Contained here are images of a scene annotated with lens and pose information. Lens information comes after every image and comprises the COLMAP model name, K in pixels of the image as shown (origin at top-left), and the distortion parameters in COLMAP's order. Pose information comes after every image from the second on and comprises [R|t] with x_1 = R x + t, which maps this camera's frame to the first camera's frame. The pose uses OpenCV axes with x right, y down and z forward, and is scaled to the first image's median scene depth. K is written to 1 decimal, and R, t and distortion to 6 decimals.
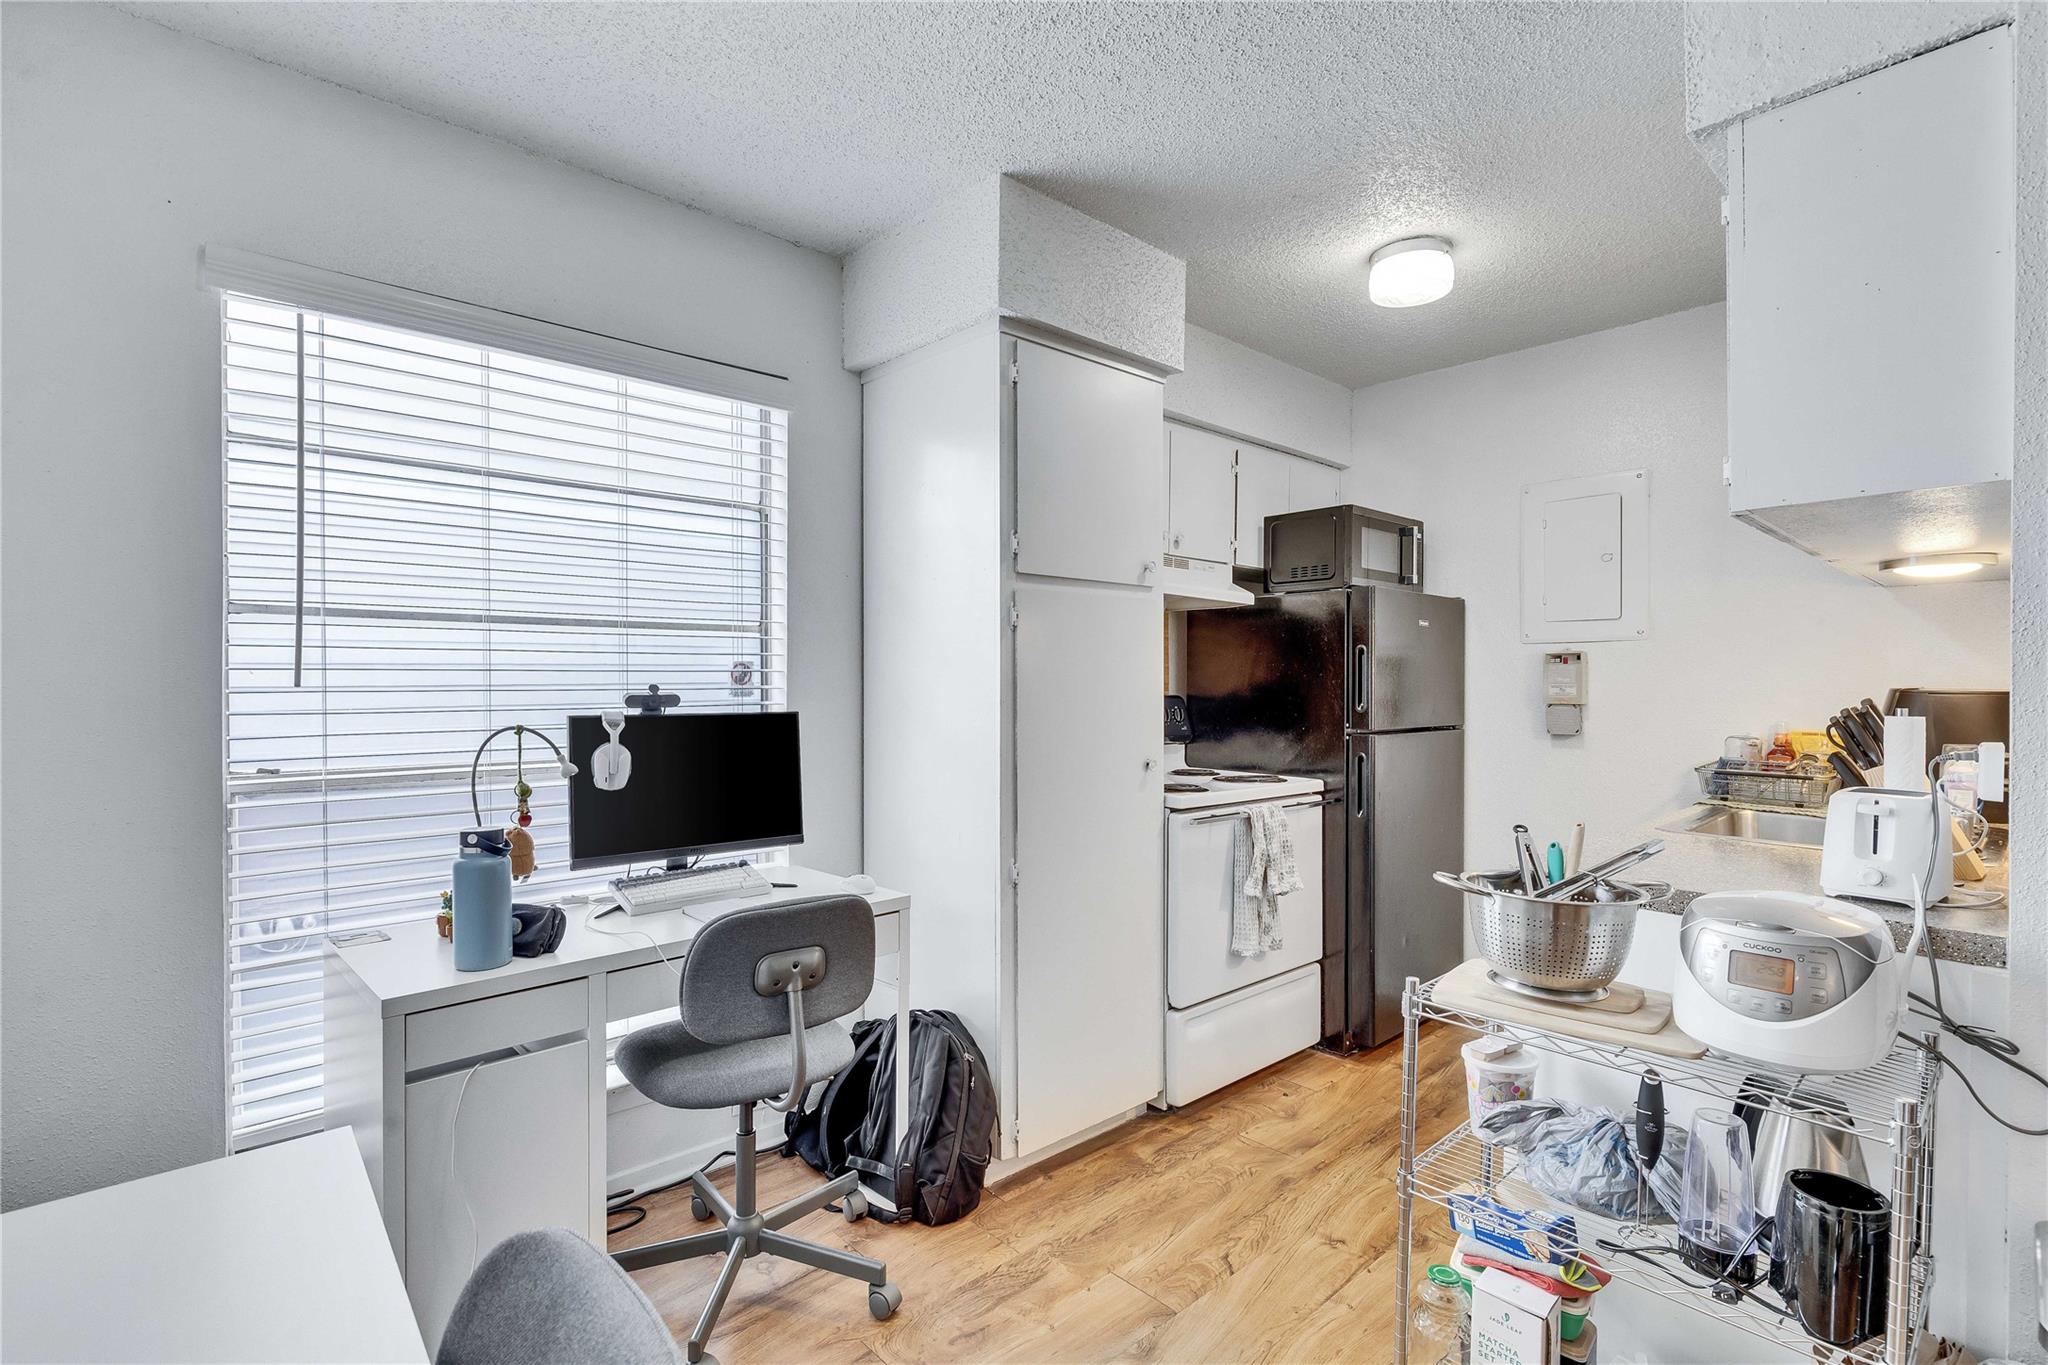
lens RADIAL K [[948.7, 0, 1017.6], [0, 948.7, 688.0], [0, 0, 1]] dist [-0.002388, -0.000363]
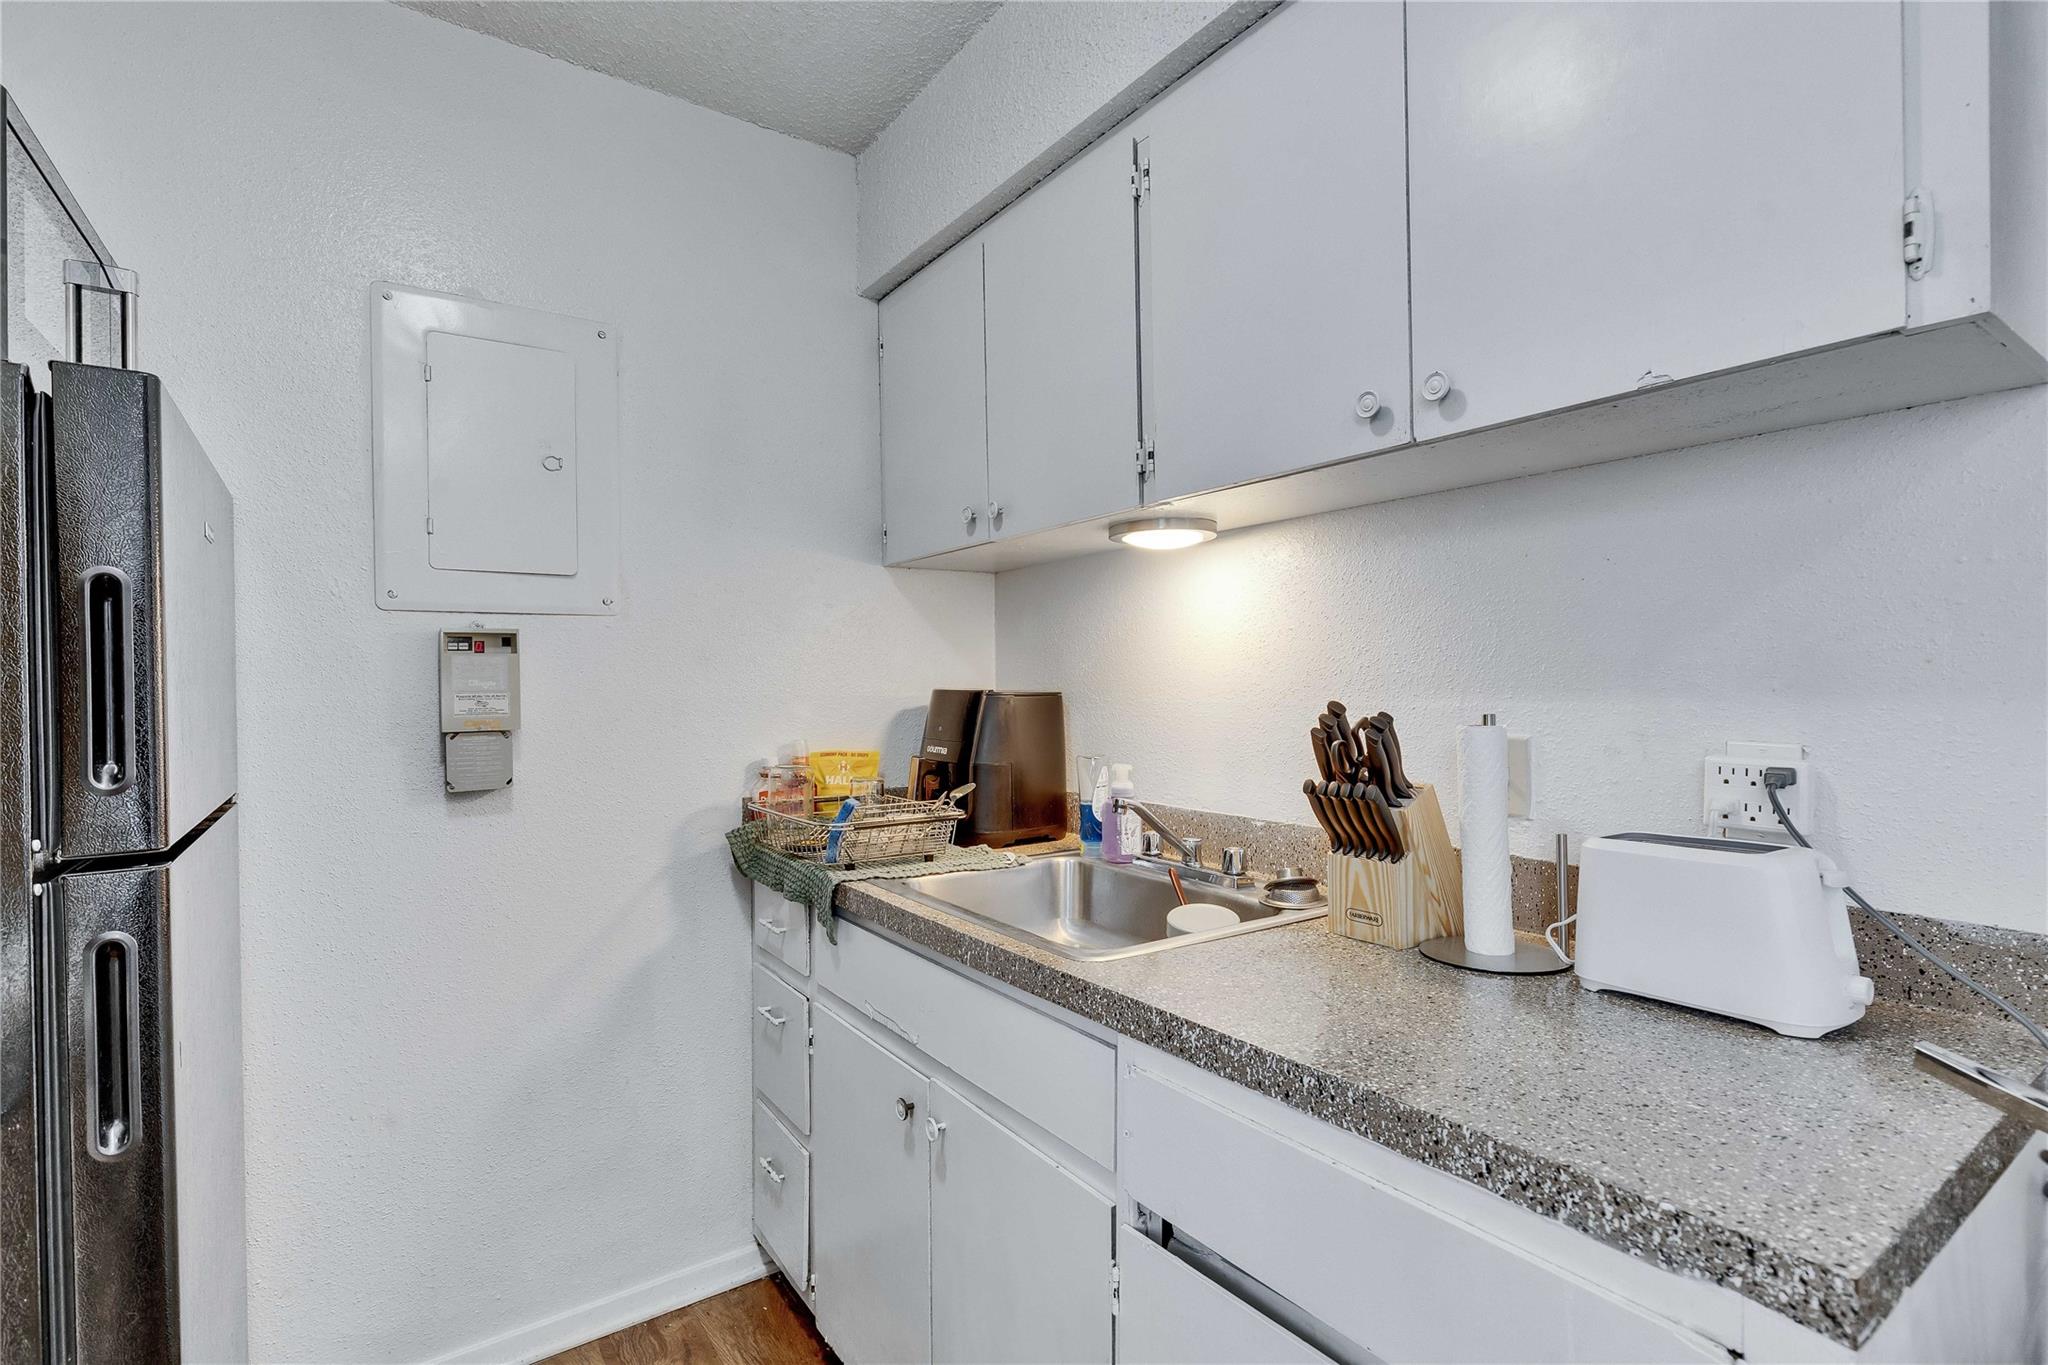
lens RADIAL K [[948.7, 0, 1017.6], [0, 948.7, 688.0], [0, 0, 1]] dist [-0.002388, -0.000363]
pose [[0.126319, -0.006536, 0.991968, 0.119963], [0.017661, 0.999835, 0.004339, -0.004125], [-0.991832, 0.016971, 0.126414, 0.766173]]
